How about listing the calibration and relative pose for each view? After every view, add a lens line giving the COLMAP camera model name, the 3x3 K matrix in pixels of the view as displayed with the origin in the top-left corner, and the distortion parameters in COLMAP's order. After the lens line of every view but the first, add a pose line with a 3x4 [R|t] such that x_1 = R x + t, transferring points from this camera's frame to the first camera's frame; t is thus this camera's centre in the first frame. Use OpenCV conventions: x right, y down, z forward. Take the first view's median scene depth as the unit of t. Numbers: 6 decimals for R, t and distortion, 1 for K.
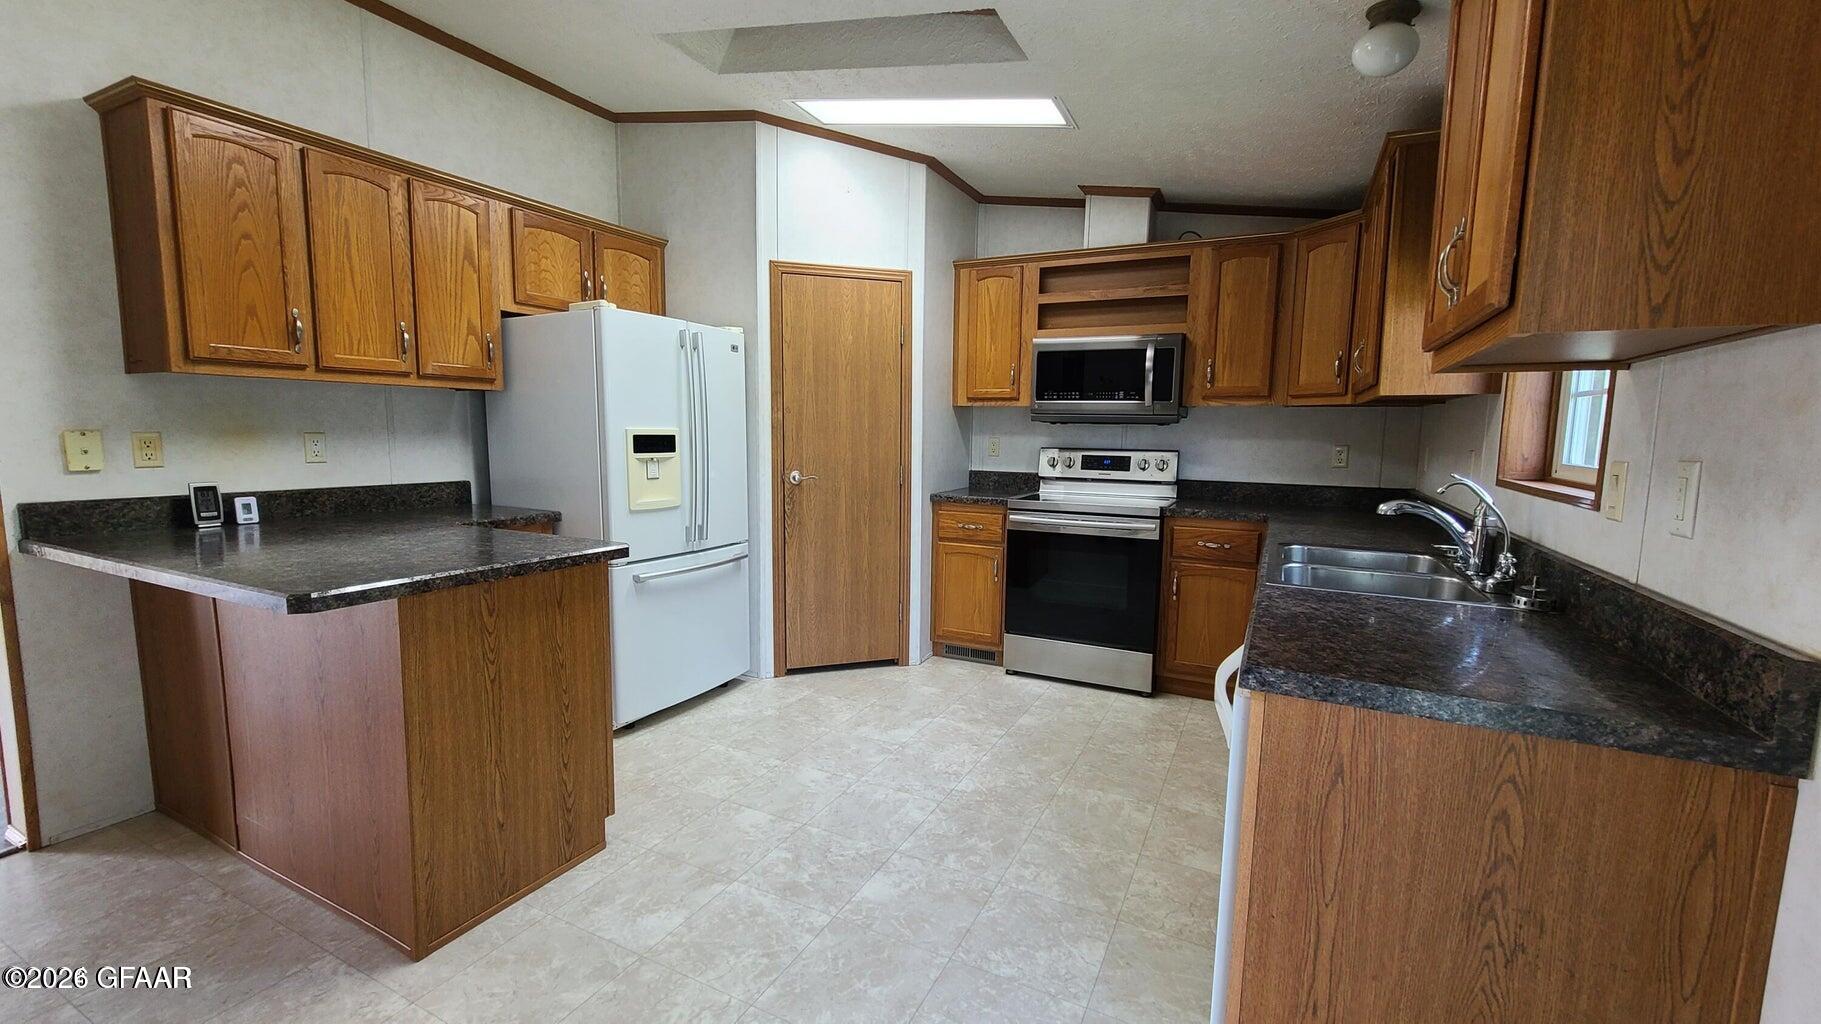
lens RADIAL K [[734.5, 0, 910.5], [0, 734.5, 520.4], [0, 0, 1]] dist [0.001317, 0.000162]
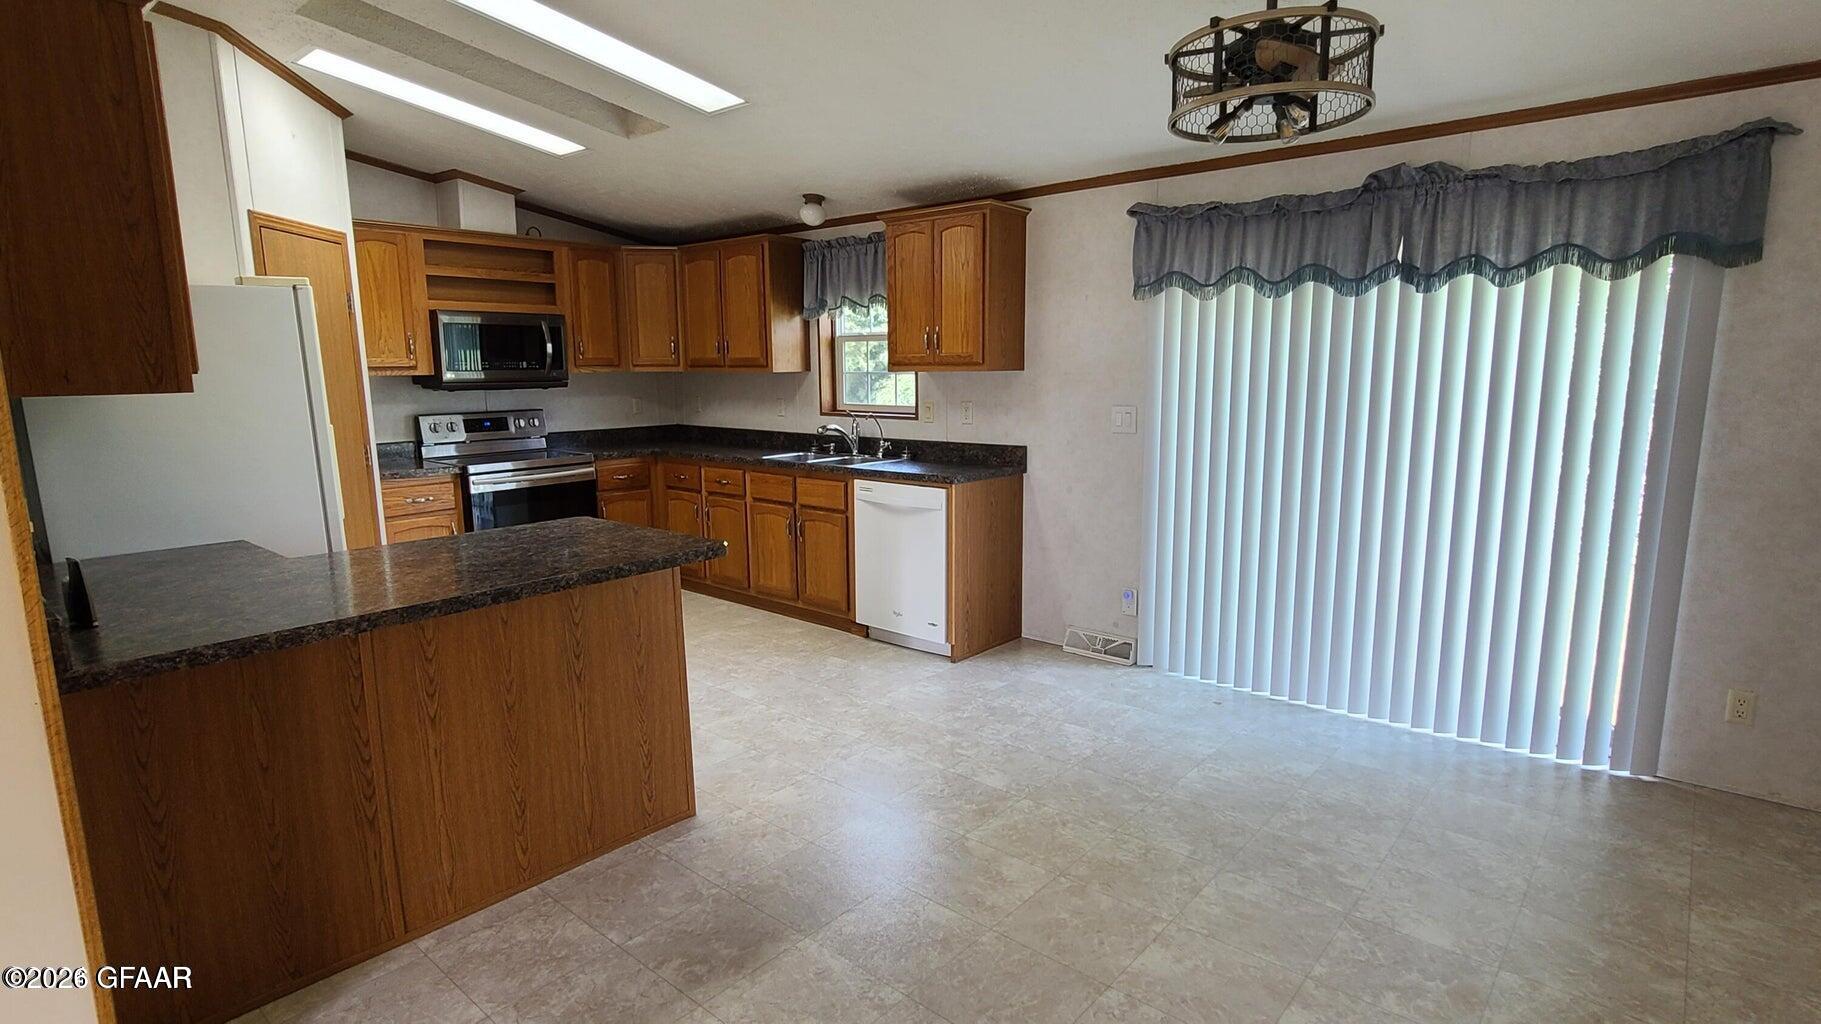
lens RADIAL K [[898.2, 0, 910.5], [0, 898.2, 512.0], [0, 0, 1]] dist [-0.000589, -0.000263]
pose [[0.247789, -0.175618, 0.952764, -1.007746], [0.126822, 0.980851, 0.147812, -0.077174], [-0.960477, 0.084205, 0.265317, 0.053575]]
